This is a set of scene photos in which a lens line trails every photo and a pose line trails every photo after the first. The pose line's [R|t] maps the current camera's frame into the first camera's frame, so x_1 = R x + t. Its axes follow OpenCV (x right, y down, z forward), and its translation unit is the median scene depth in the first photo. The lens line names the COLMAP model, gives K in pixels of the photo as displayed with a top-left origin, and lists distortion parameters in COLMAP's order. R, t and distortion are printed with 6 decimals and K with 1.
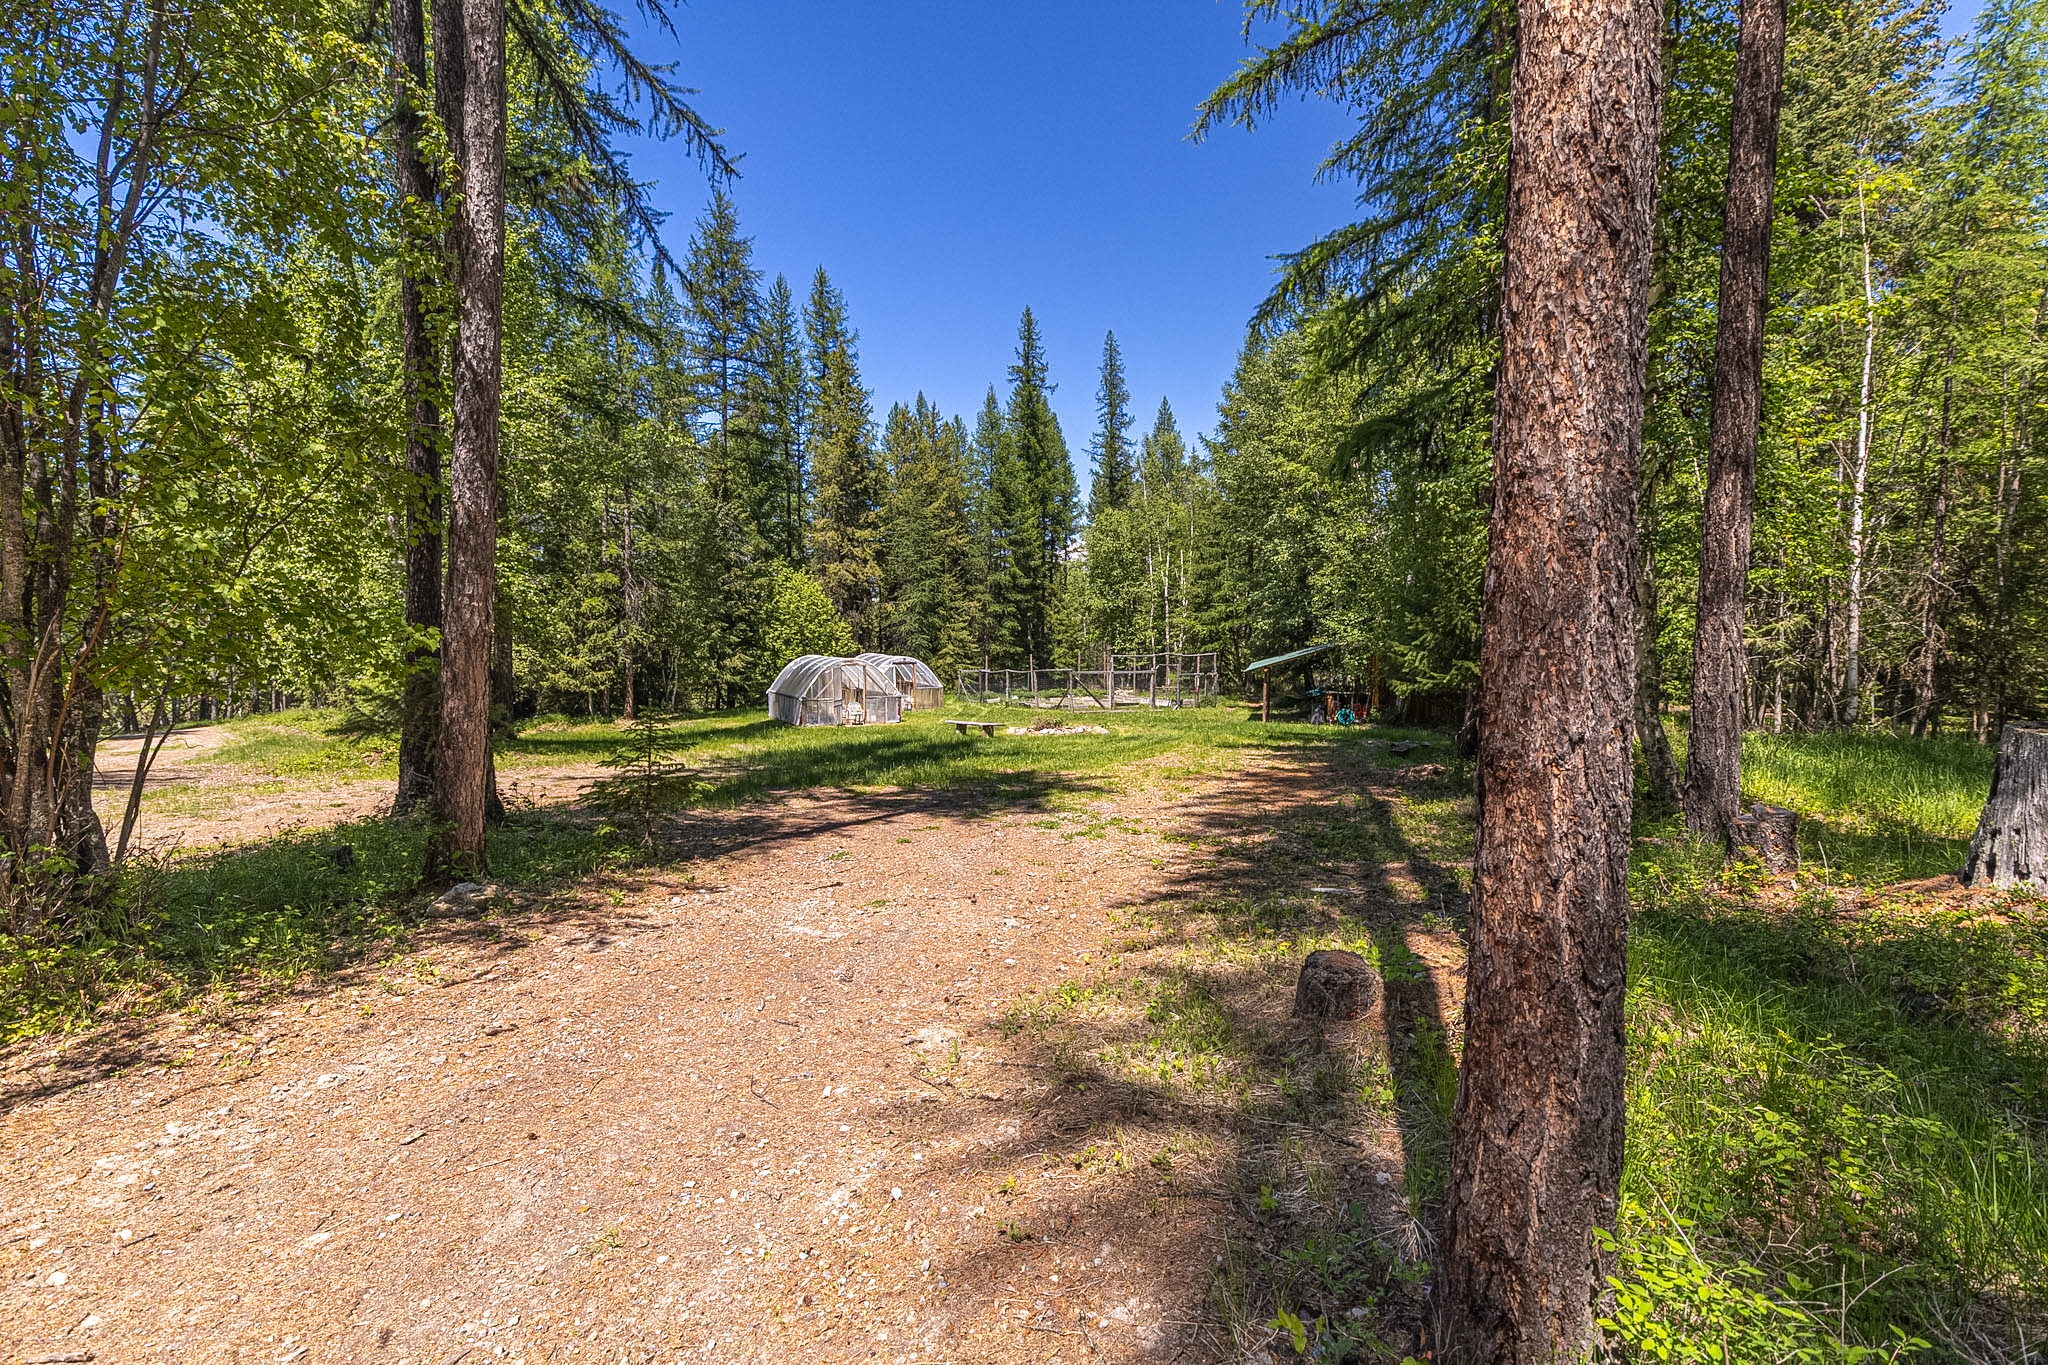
lens RADIAL K [[892.3, 0, 1033.3], [0, 892.3, 674.8], [0, 0, 1]] dist [-0.003980, 0.000144]
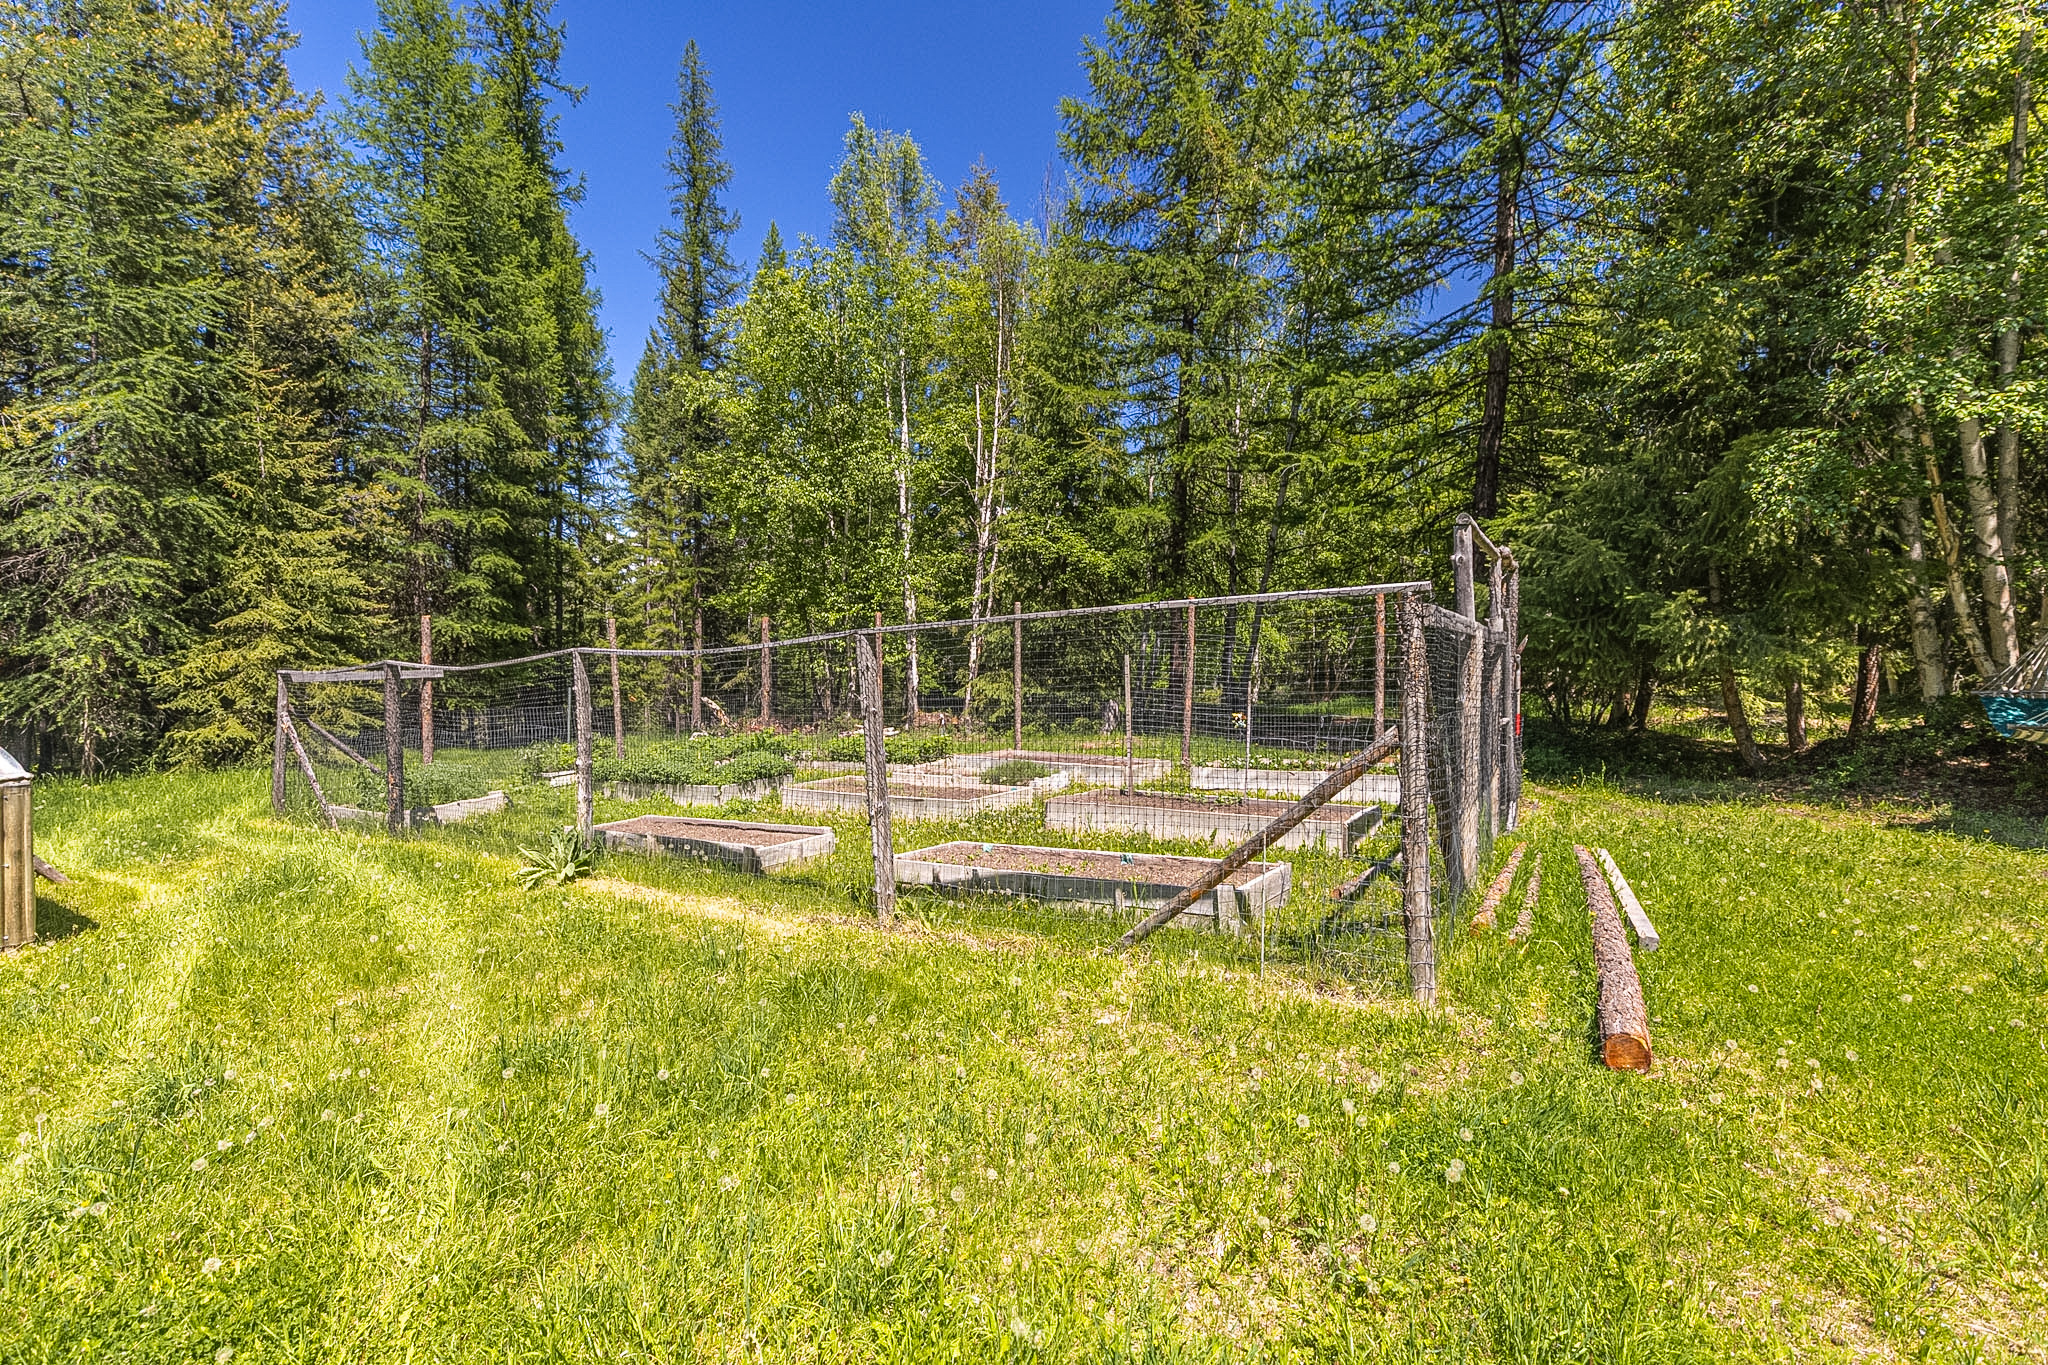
lens RADIAL K [[892.3, 0, 1022.5], [0, 892.3, 670.1], [0, 0, 1]] dist [-0.003980, 0.000144]
pose [[0.854592, -0.011685, 0.519169, -0.032162], [0.026987, 0.999395, -0.021929, 0.003457], [-0.518599, 0.032751, 0.854390, 0.587930]]
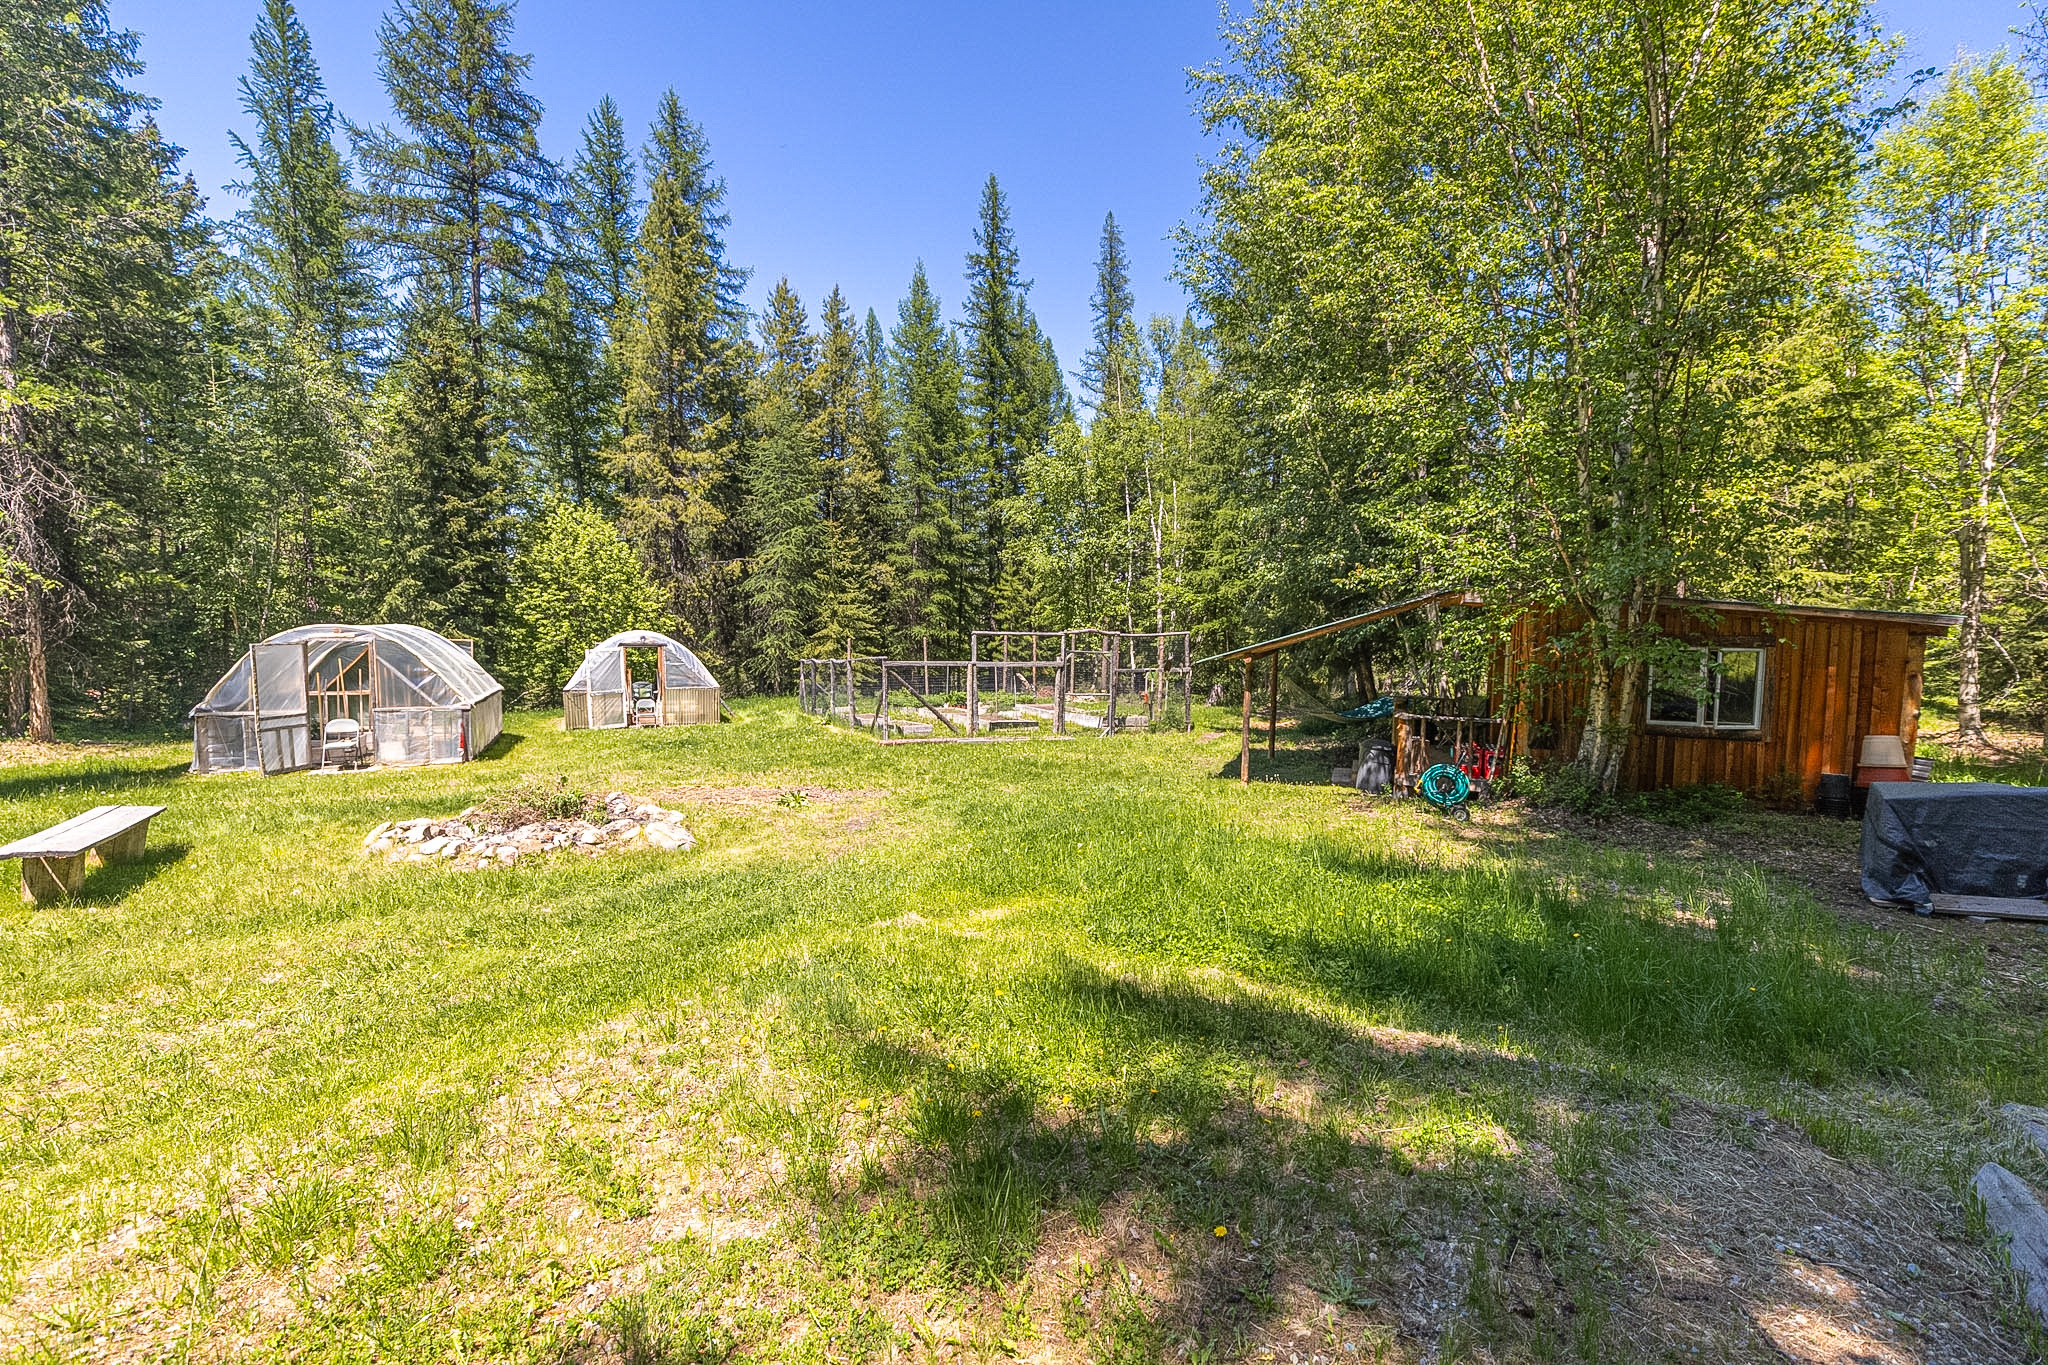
lens RADIAL K [[892.3, 0, 1015.9], [0, 892.3, 671.1], [0, 0, 1]] dist [-0.003980, 0.000144]
pose [[0.995553, 0.013544, -0.093226, 0.105826], [-0.013617, 0.999907, -0.000148, 0.000856], [0.093215, 0.001417, 0.995645, 0.314645]]
